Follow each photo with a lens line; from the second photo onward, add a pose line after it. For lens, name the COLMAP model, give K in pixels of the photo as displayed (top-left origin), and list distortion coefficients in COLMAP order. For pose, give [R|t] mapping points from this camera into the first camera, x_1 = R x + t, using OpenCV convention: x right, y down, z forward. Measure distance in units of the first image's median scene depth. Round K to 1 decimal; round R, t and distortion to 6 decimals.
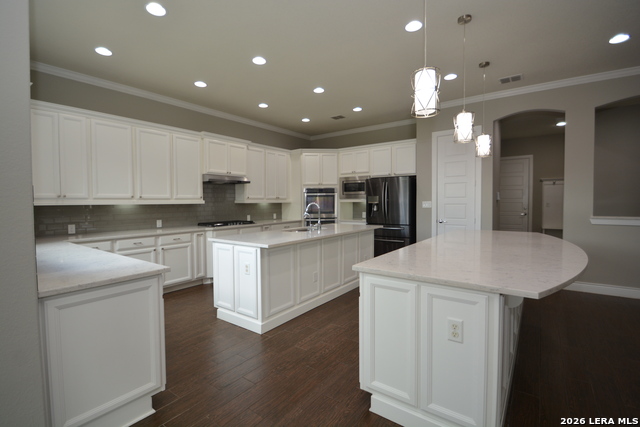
lens RADIAL K [[299.9, 0, 316.5], [0, 299.9, 212.0], [0, 0, 1]] dist [0.024934, -0.025548]
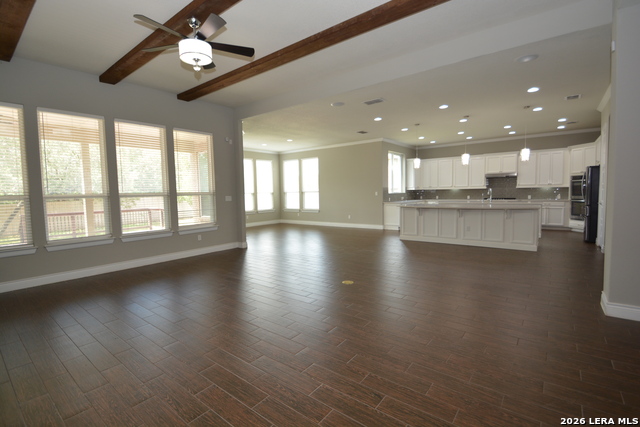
lens RADIAL K [[299.9, 0, 316.5], [0, 299.9, 212.0], [0, 0, 1]] dist [0.024934, -0.025548]
pose [[-0.027607, 0.078173, -0.996557, 1.689408], [-0.016372, 0.996768, 0.078643, -0.010238], [0.999485, 0.018487, -0.026238, -0.096548]]
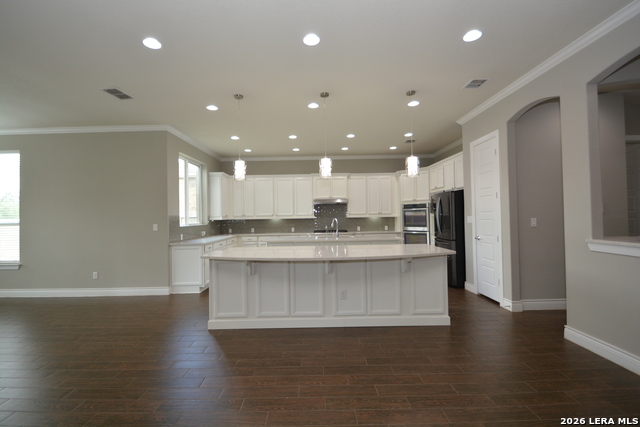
lens RADIAL K [[299.9, 0, 316.5], [0, 299.9, 212.0], [0, 0, 1]] dist [0.024934, -0.025548]
pose [[0.597455, -0.013346, -0.801792, 0.882203], [-0.016917, 0.999429, -0.029241, -0.014202], [0.801724, 0.031034, 0.596888, 0.064158]]
